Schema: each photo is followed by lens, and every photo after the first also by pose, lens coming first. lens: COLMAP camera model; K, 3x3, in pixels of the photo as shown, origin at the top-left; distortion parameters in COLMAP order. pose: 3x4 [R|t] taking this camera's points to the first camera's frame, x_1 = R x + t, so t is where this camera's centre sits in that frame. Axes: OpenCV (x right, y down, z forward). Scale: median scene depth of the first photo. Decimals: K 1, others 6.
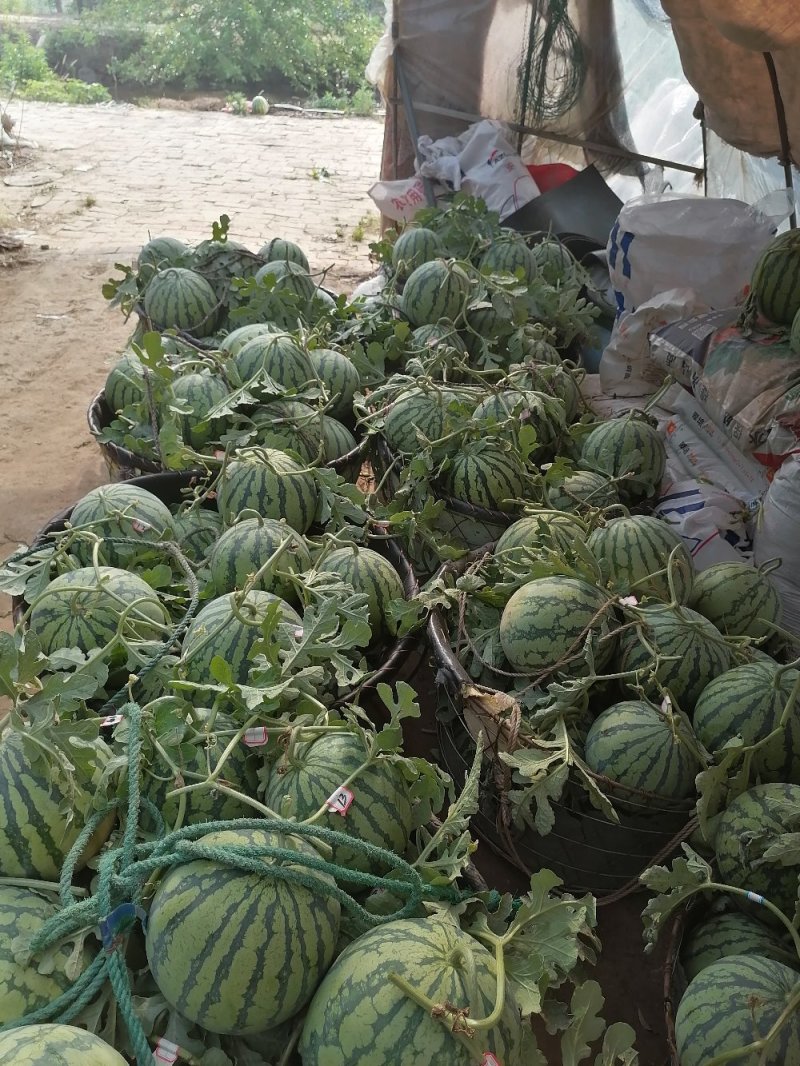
lens RADIAL K [[811.8, 0, 398.4], [0, 811.8, 540.3], [0, 0, 1]] dist [0.095694, -0.129556]
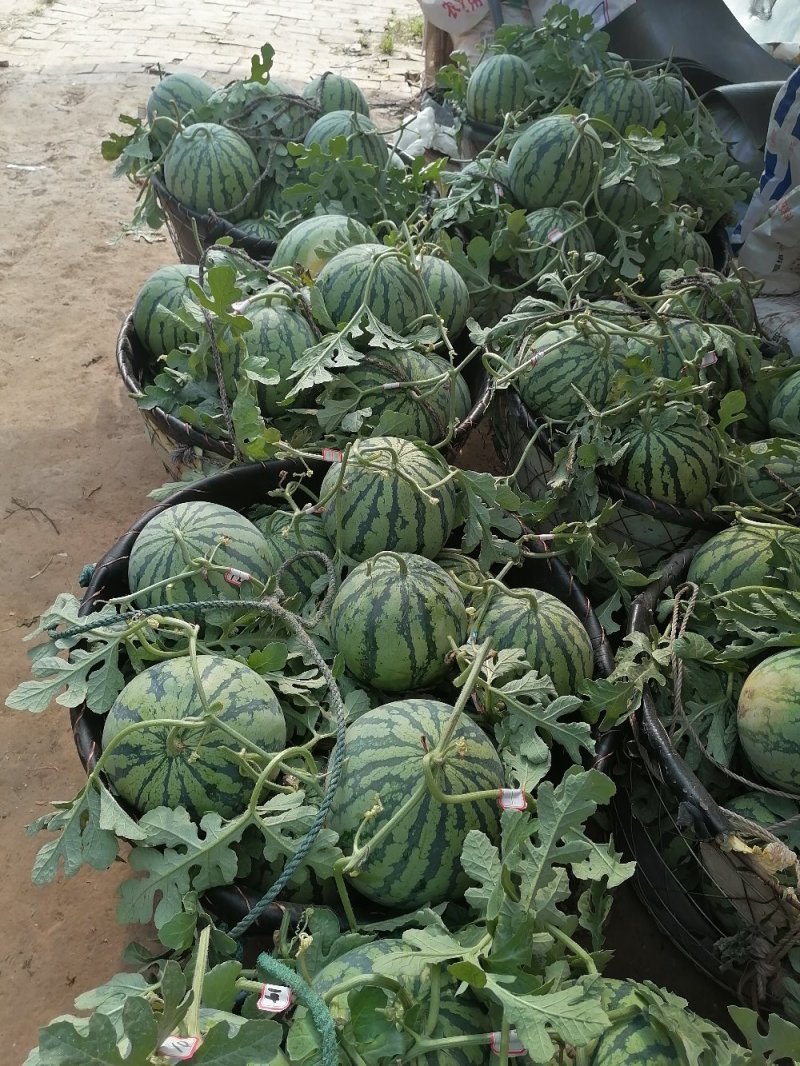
lens RADIAL K [[811.8, 0, 398.4], [0, 811.8, 540.3], [0, 0, 1]] dist [0.095694, -0.129556]
pose [[0.999671, -0.004510, 0.025261, -0.152315], [-0.000779, 0.978649, 0.205536, -0.152482], [-0.025648, -0.205488, 0.978323, 0.250195]]
